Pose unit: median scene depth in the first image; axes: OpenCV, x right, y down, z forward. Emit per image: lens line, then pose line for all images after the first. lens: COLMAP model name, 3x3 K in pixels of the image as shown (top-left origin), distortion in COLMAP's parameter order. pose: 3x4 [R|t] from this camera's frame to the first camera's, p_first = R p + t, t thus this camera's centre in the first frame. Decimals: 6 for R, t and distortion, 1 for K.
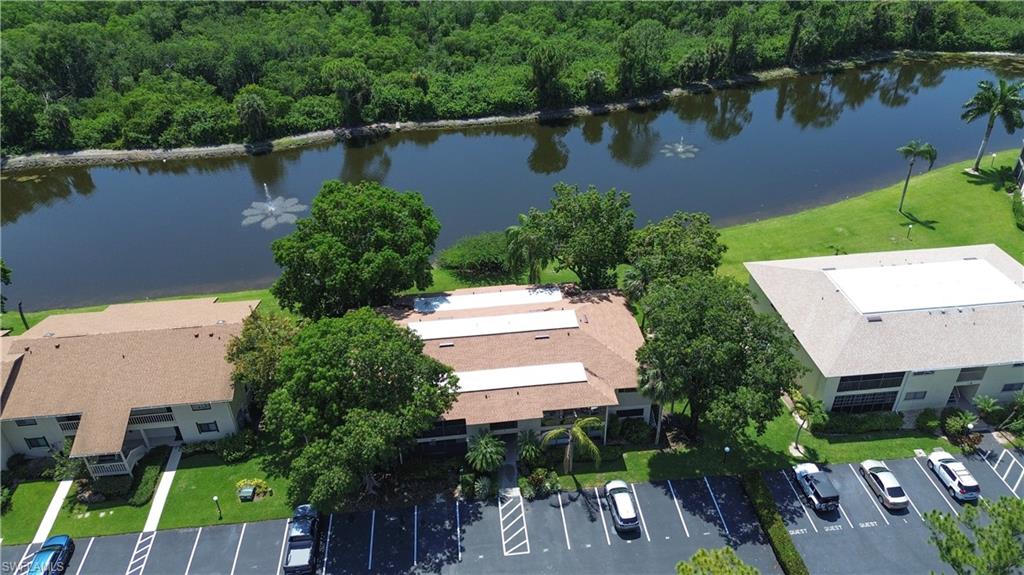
lens RADIAL K [[724.9, 0, 512.0], [0, 724.9, 287.5], [0, 0, 1]] dist [0.061693, -0.052886]
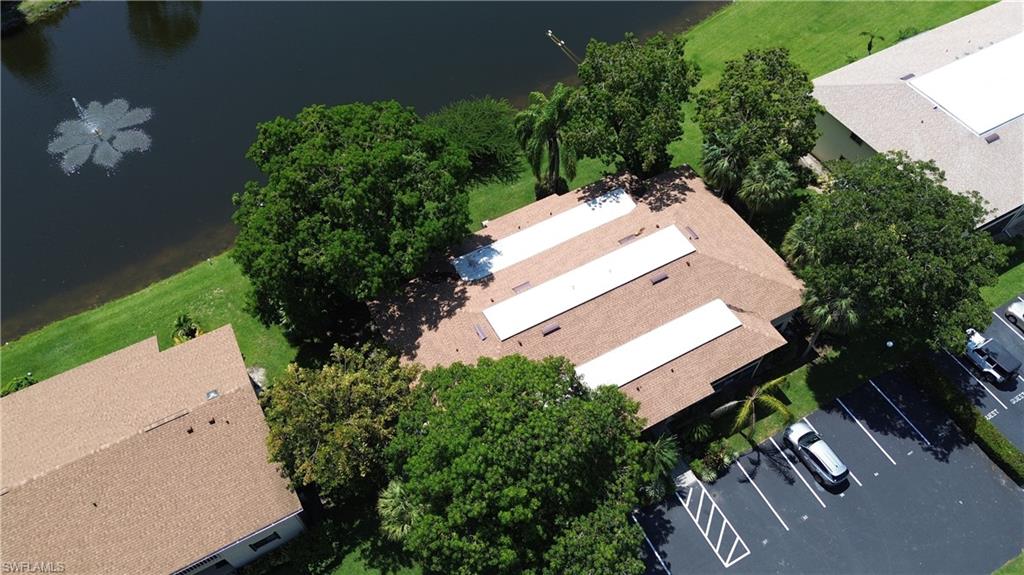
lens RADIAL K [[724.9, 0, 512.0], [0, 724.9, 287.5], [0, 0, 1]] dist [0.061693, -0.052886]
pose [[0.924459, -0.305620, 0.227974, -0.302187], [0.207384, 0.904780, 0.371974, -0.259862], [-0.319949, -0.296597, 0.899813, 0.387885]]
